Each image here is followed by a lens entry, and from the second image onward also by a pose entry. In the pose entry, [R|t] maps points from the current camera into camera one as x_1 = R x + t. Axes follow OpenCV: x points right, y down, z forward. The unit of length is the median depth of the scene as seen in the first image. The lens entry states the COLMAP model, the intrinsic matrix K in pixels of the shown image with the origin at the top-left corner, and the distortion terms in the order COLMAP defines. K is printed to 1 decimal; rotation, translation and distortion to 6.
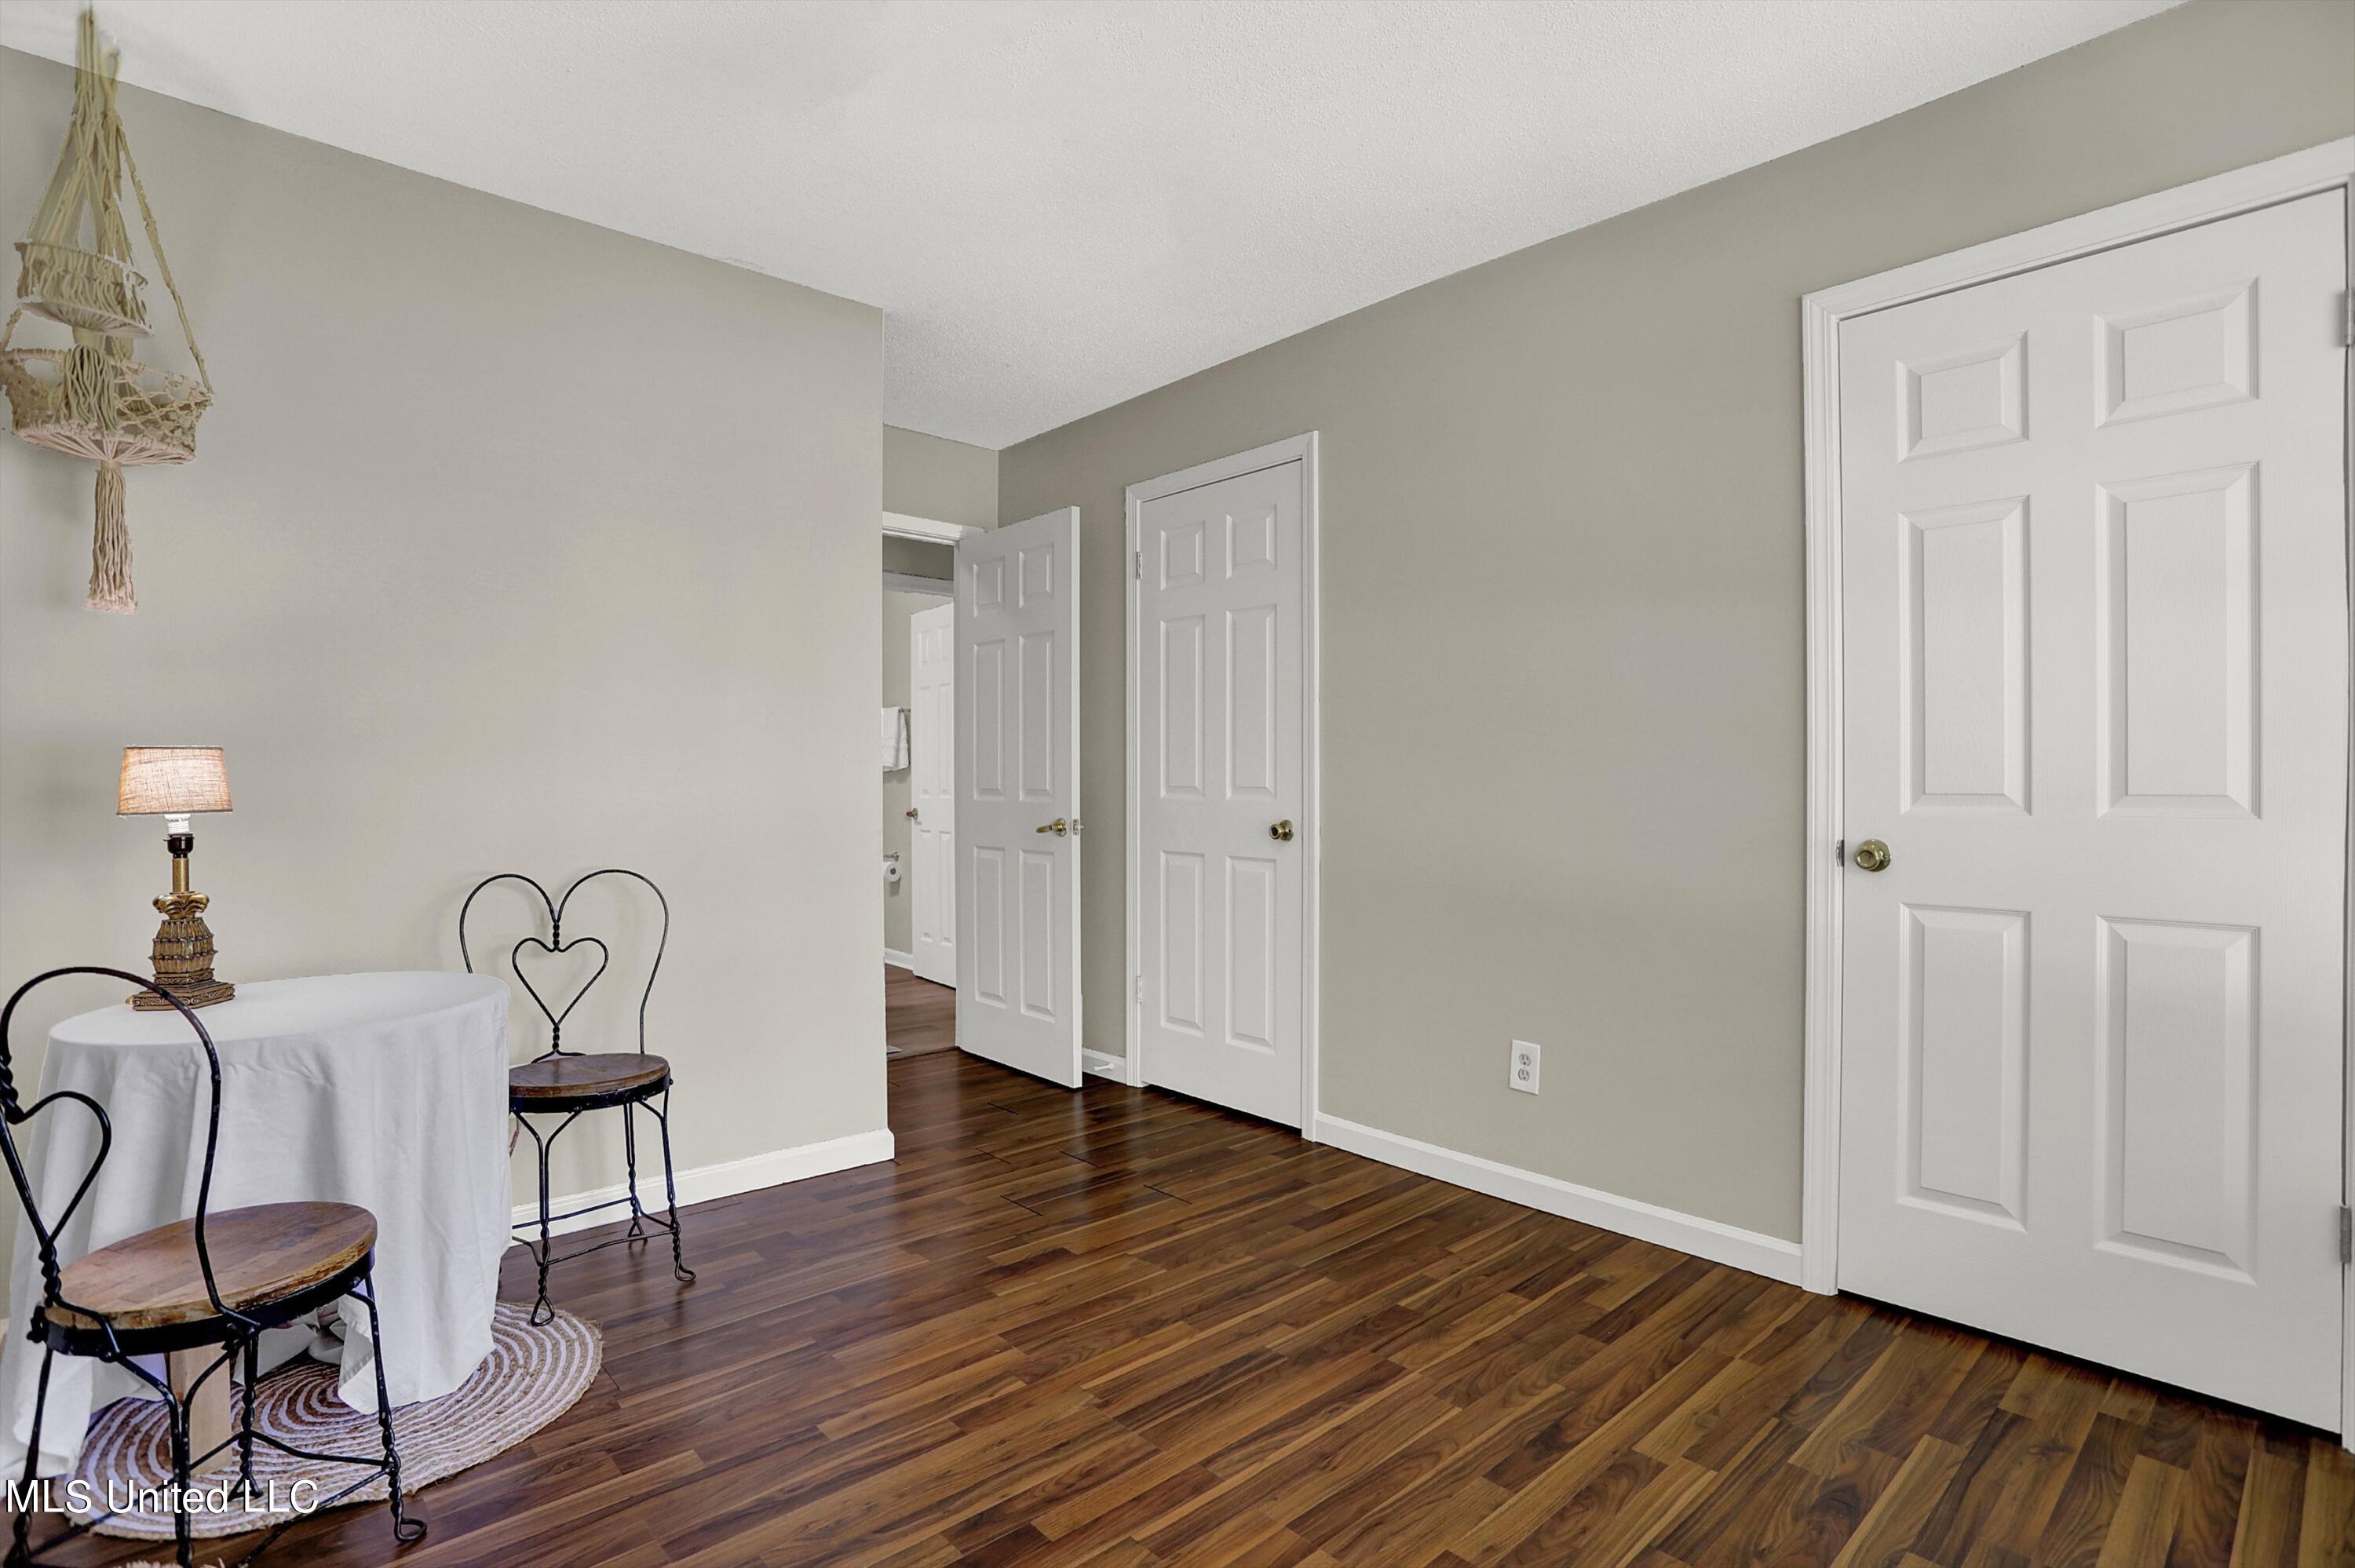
lens RADIAL K [[1147.4, 0, 1187.0], [0, 1147.4, 786.5], [0, 0, 1]] dist [-0.071580, 0.031101]
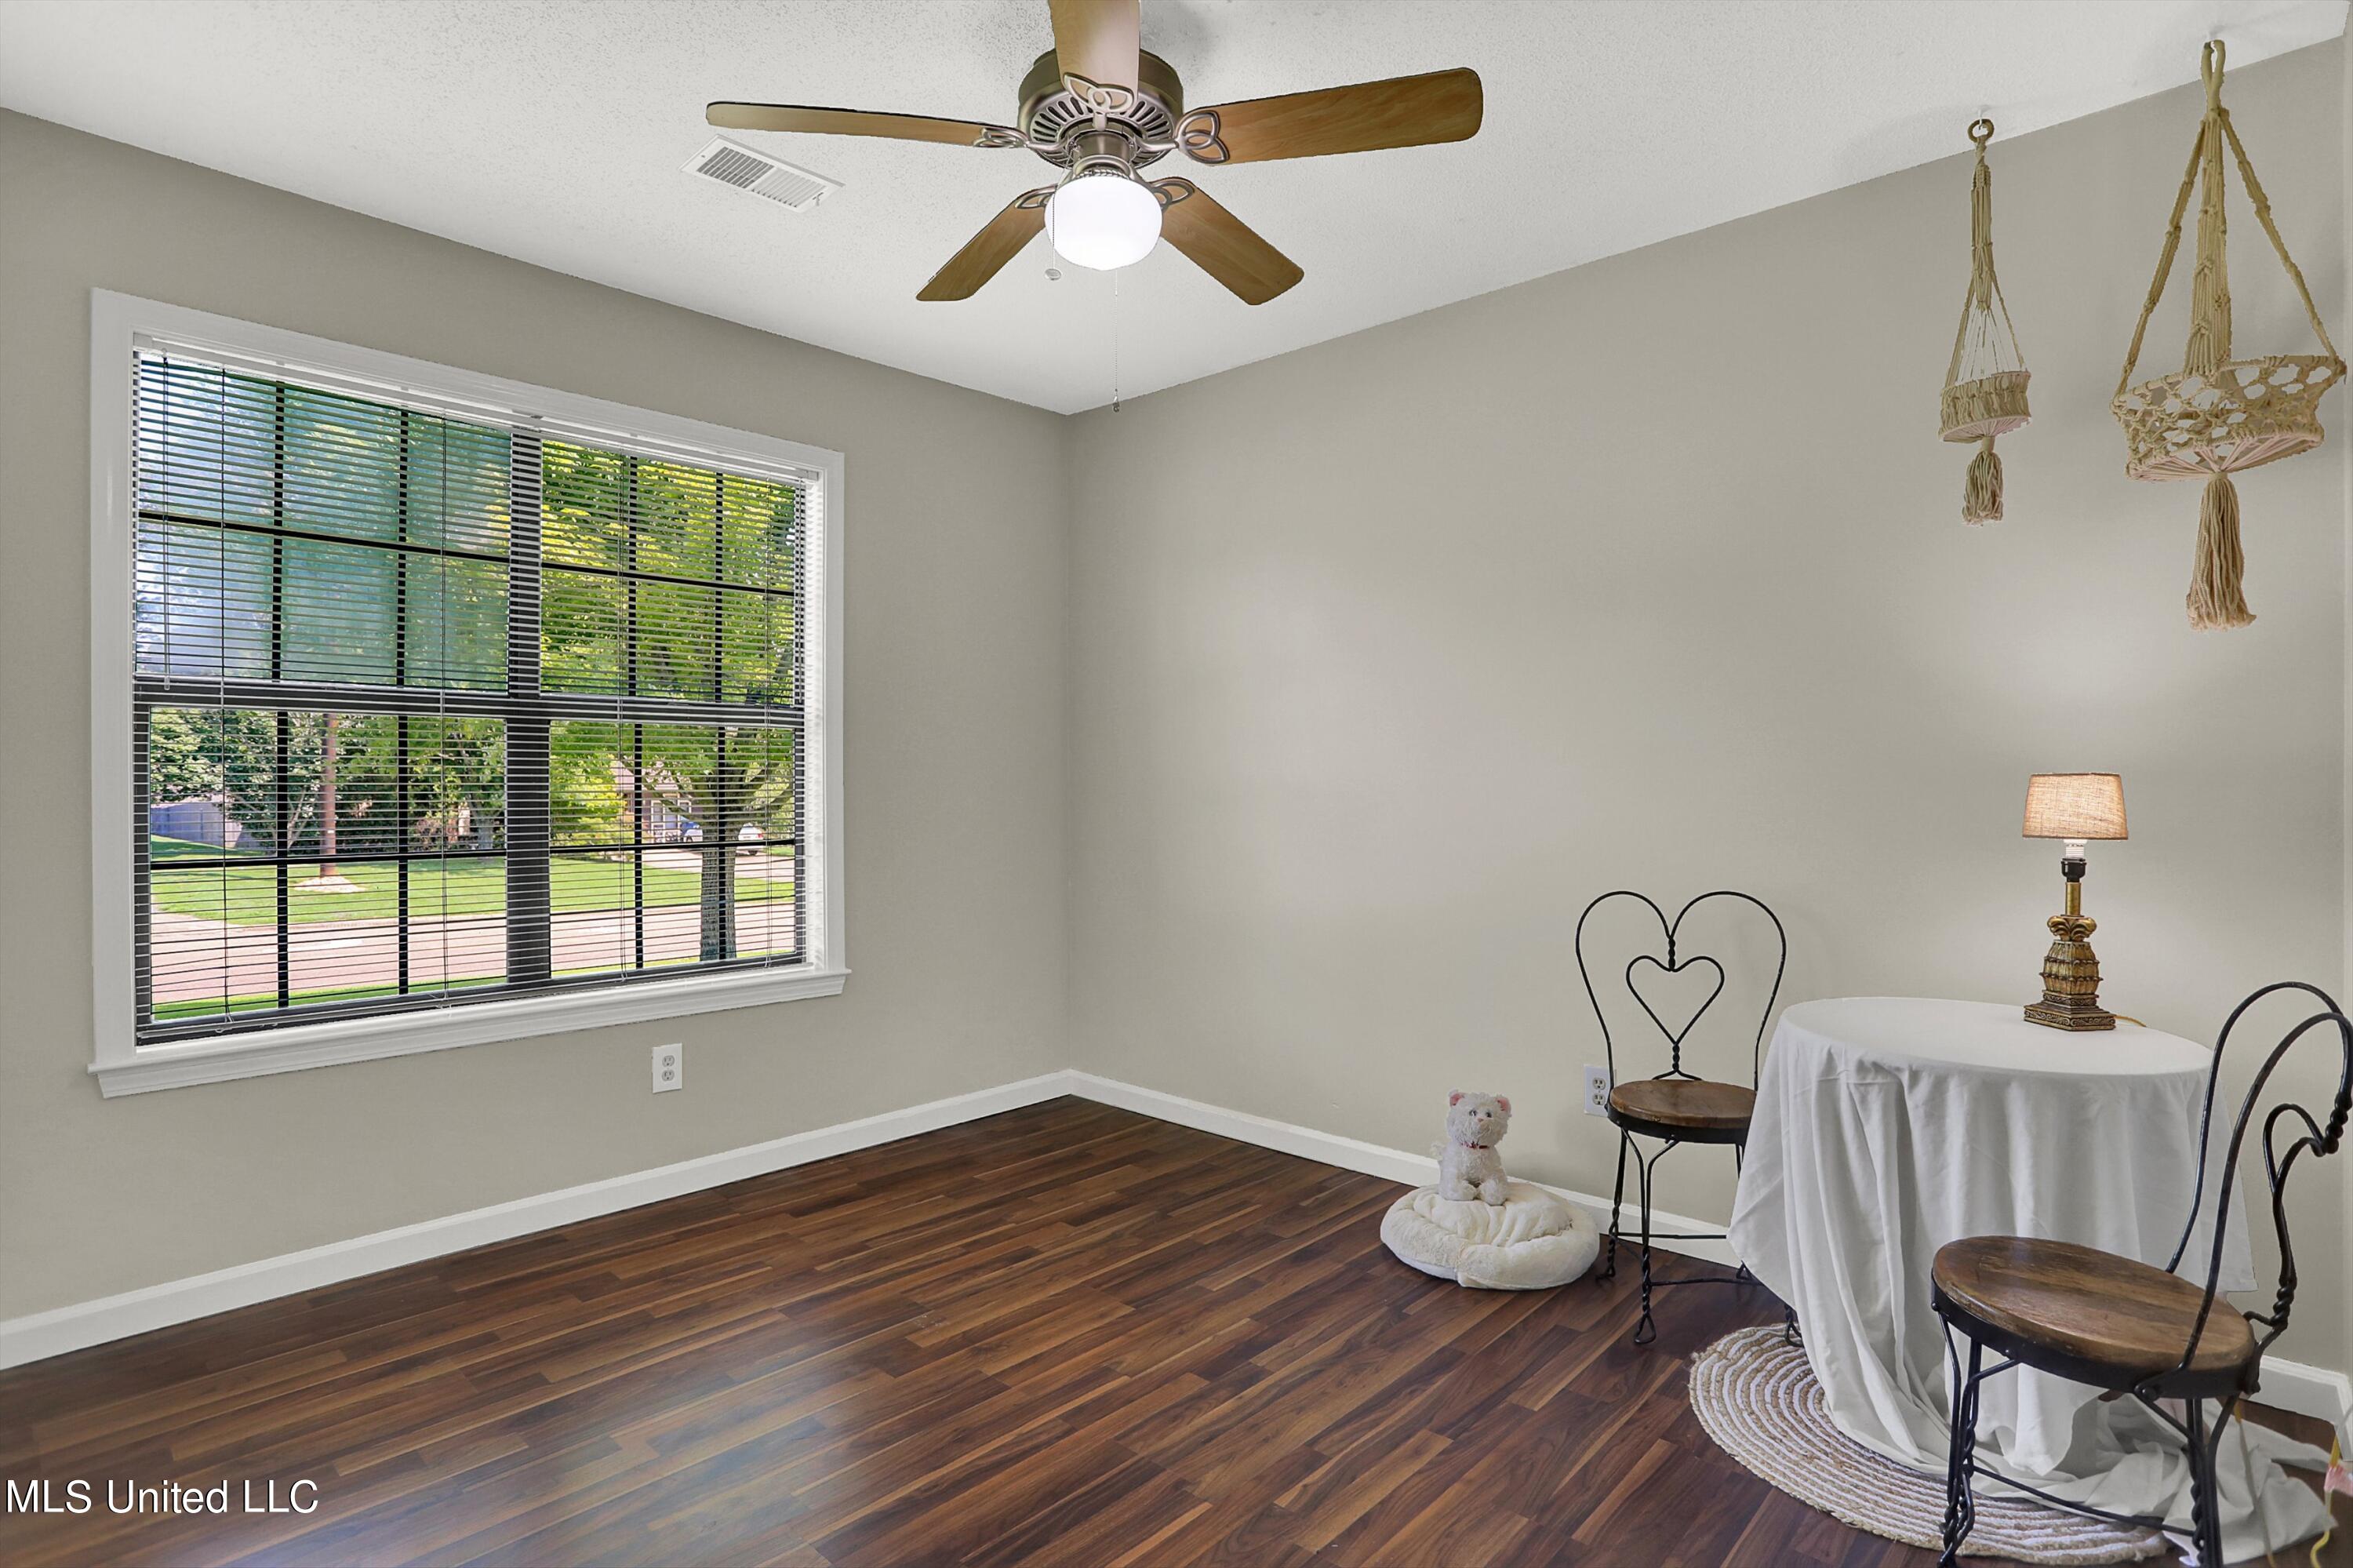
lens RADIAL K [[1146.6, 0, 1186.0], [0, 1146.6, 786.5], [0, 0, 1]] dist [-0.071580, 0.031101]
pose [[-0.996023, 0.003912, -0.089015, 0.000792], [0.004196, 0.999987, -0.003003, -0.024497], [0.089002, -0.003364, -0.996026, 1.978184]]
